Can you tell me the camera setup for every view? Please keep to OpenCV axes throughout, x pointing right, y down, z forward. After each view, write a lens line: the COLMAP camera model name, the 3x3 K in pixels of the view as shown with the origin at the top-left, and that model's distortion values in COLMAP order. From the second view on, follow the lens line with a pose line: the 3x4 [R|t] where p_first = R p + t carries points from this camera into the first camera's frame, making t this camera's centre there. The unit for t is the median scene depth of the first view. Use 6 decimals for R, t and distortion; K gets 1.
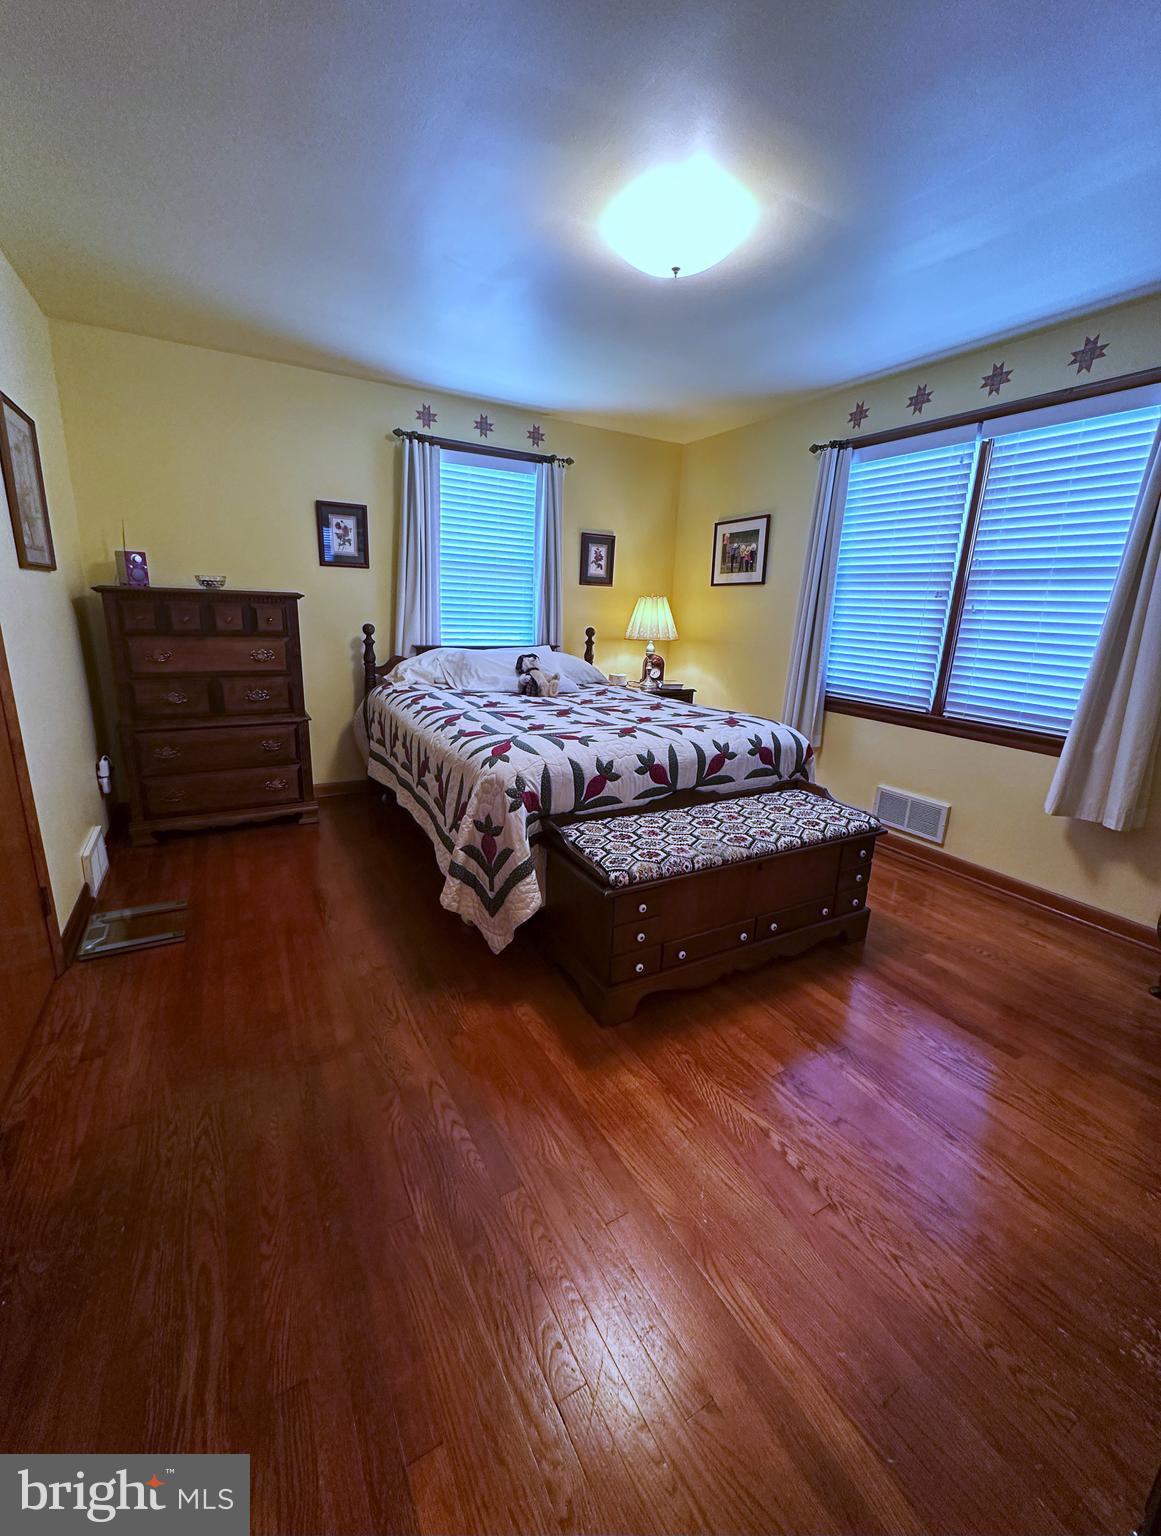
lens RADIAL K [[621.0, 0, 579.7], [0, 621.0, 755.7], [0, 0, 1]] dist [-0.000602, 0.000294]
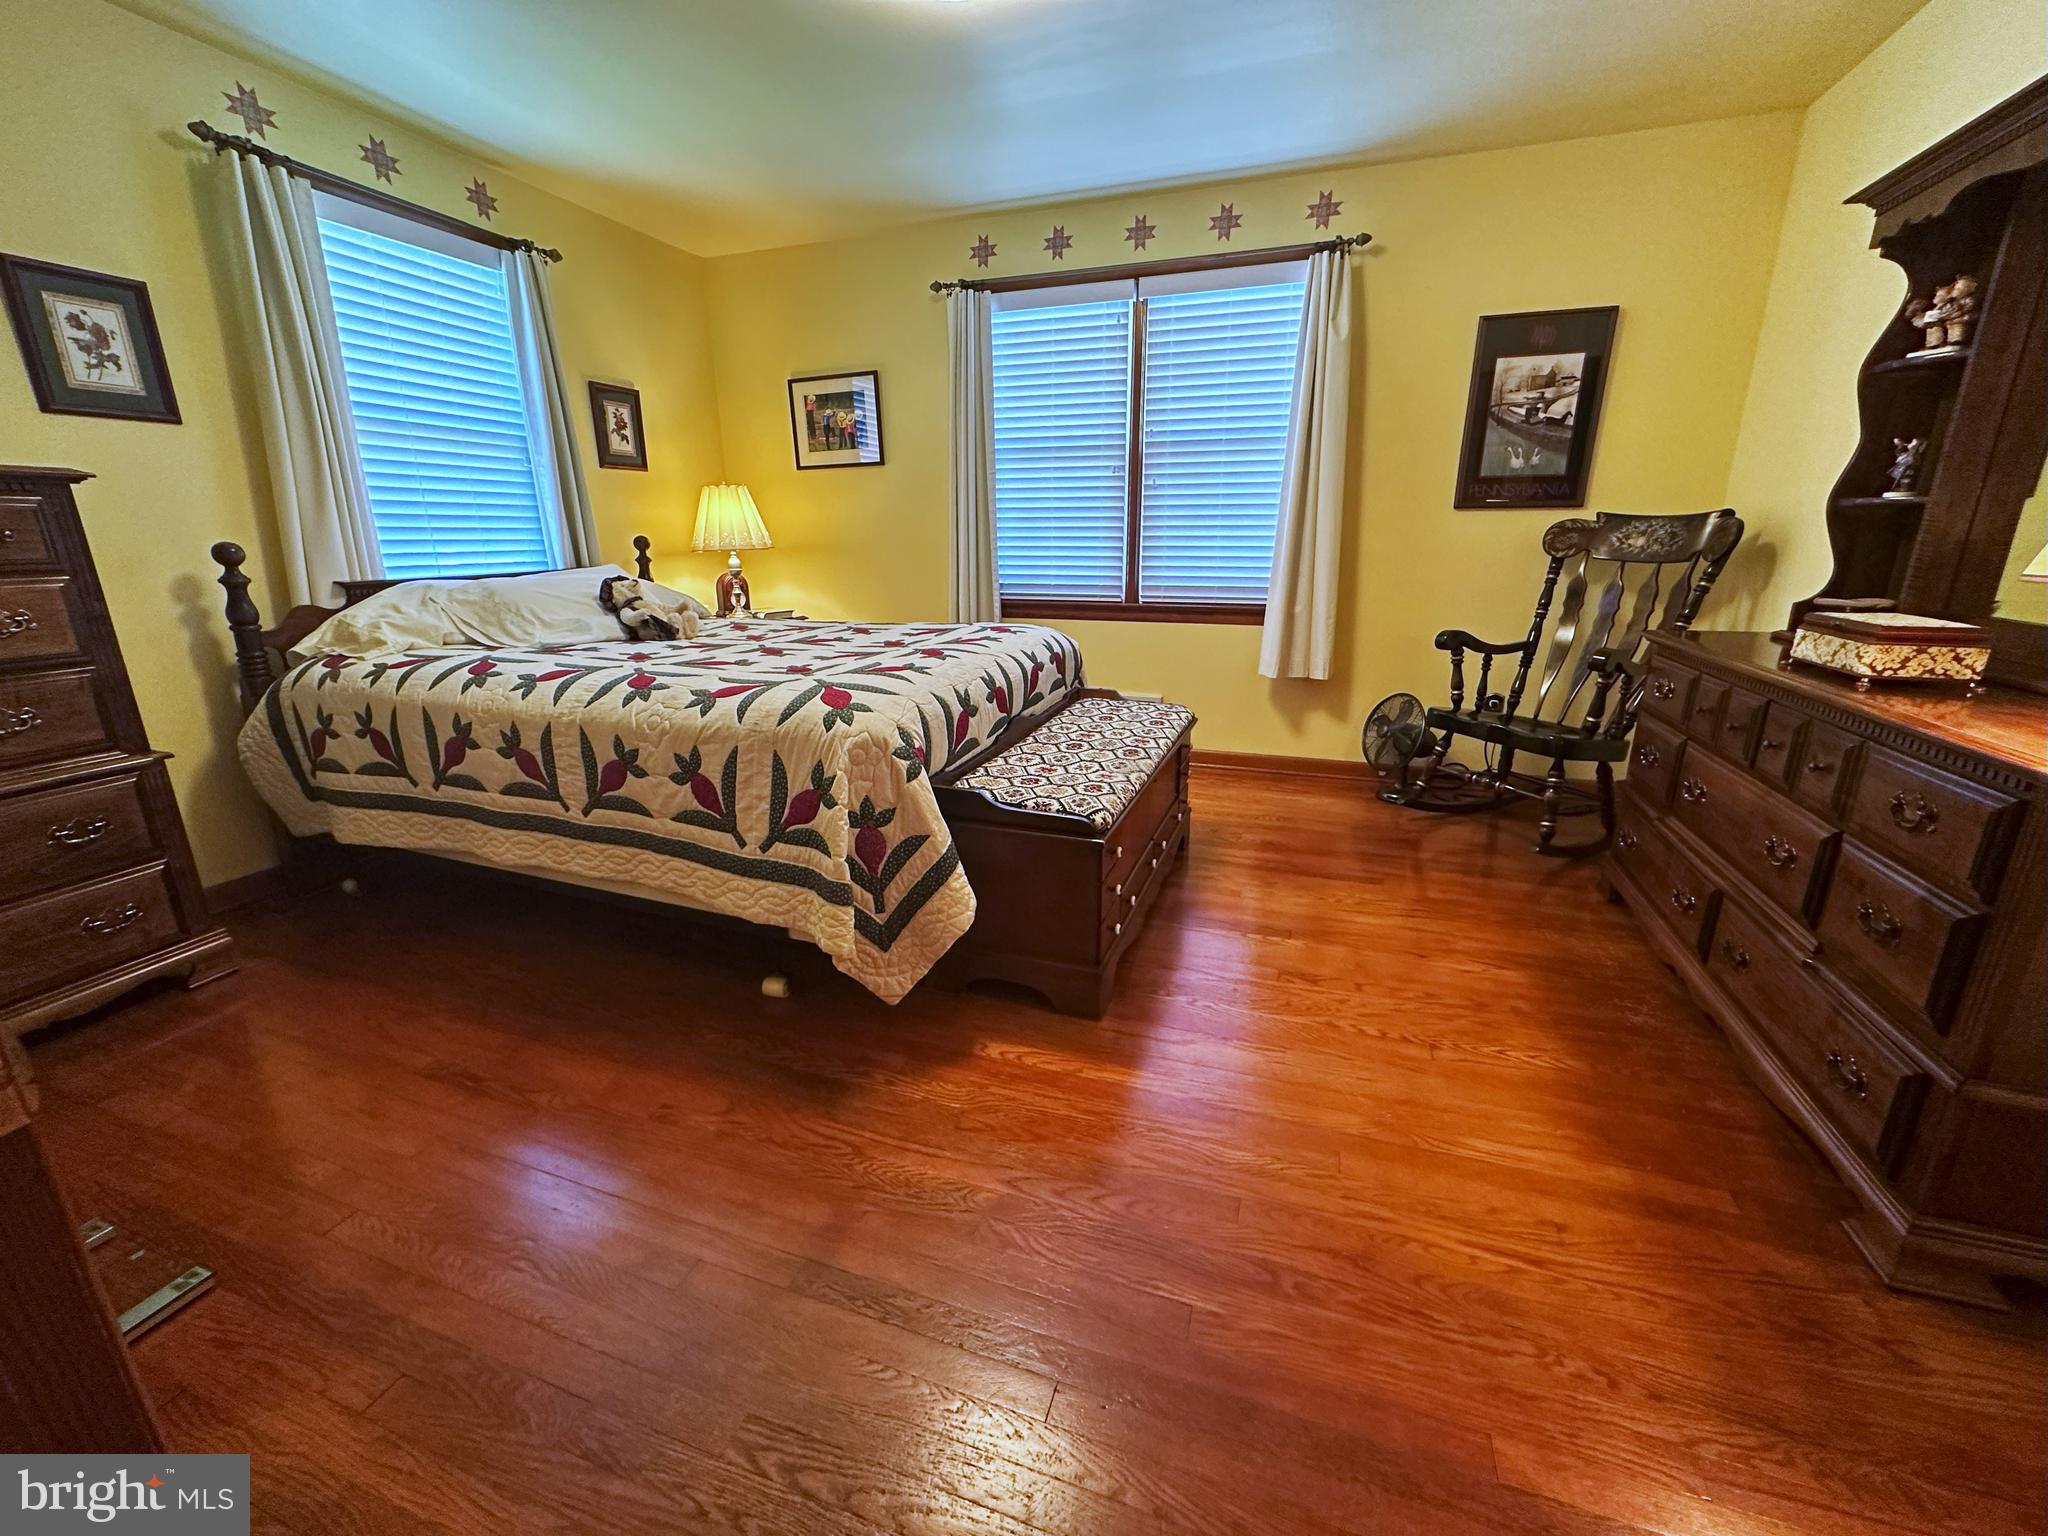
lens RADIAL K [[821.1, 0, 1024.9], [0, 821.1, 762.8], [0, 0, 1]] dist [-0.001864, 0.000064]
pose [[0.753143, -0.220979, 0.619633, -0.459596], [0.191417, 0.974753, 0.114964, -0.004560], [-0.629393, 0.032024, 0.776427, 0.201878]]
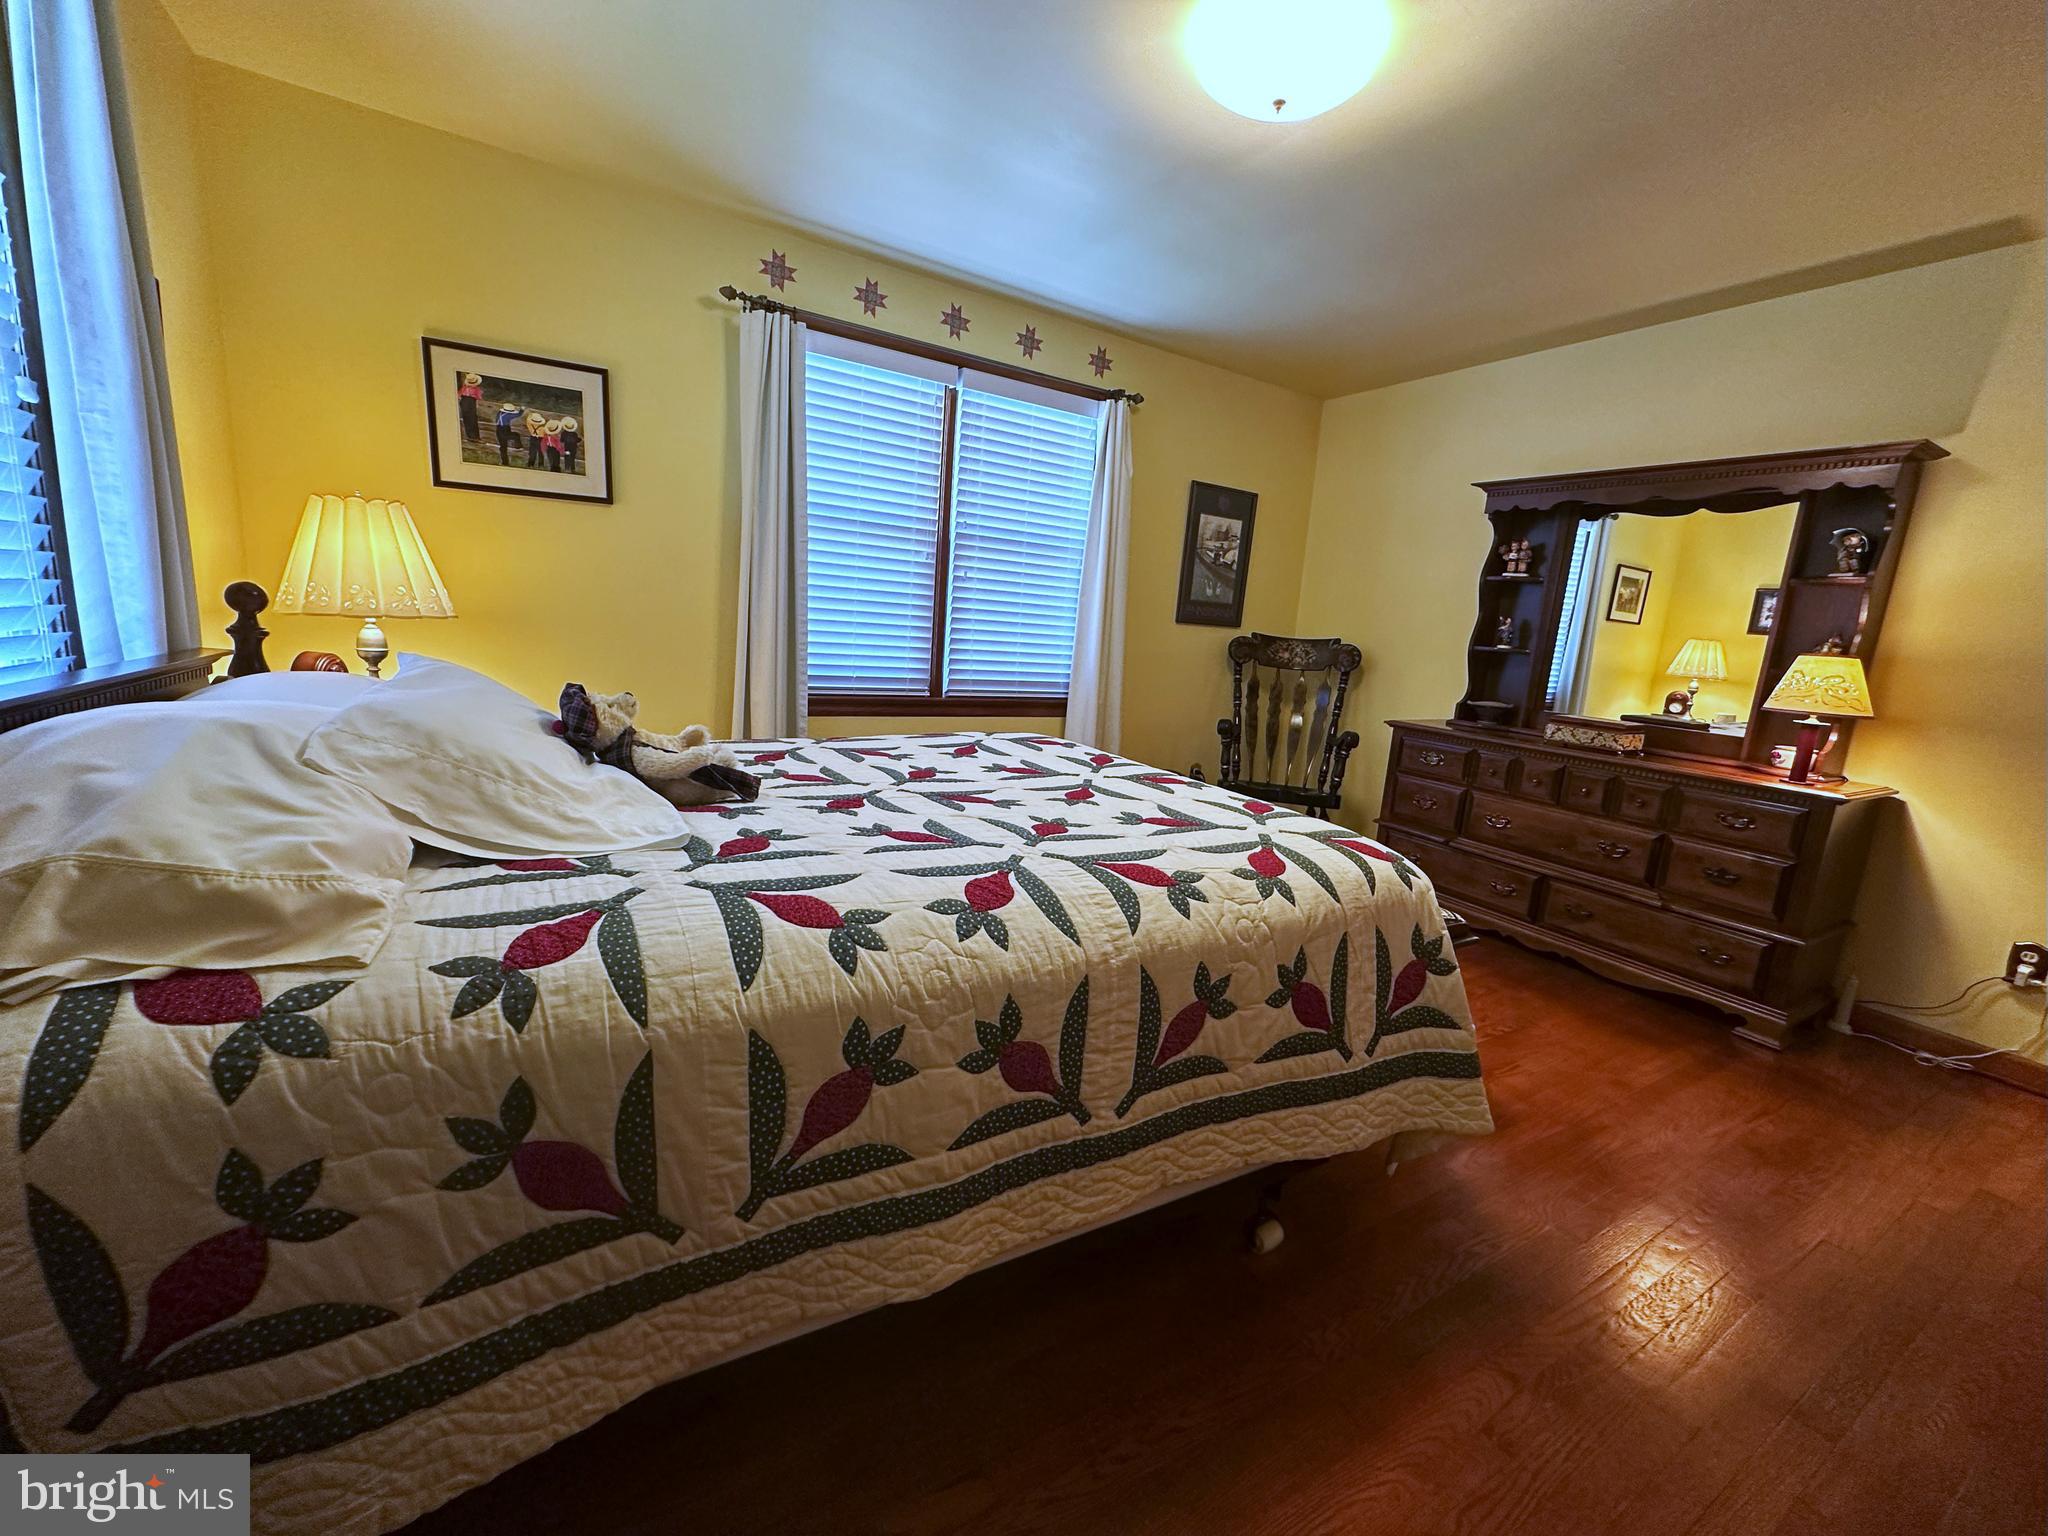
lens RADIAL K [[821.1, 0, 1032.5], [0, 821.1, 762.2], [0, 0, 1]] dist [-0.001864, 0.000064]
pose [[-0.027814, -0.213045, 0.976646, -0.725869], [0.164619, 0.962709, 0.214693, -0.259316], [-0.985965, 0.166746, 0.008294, 1.128013]]
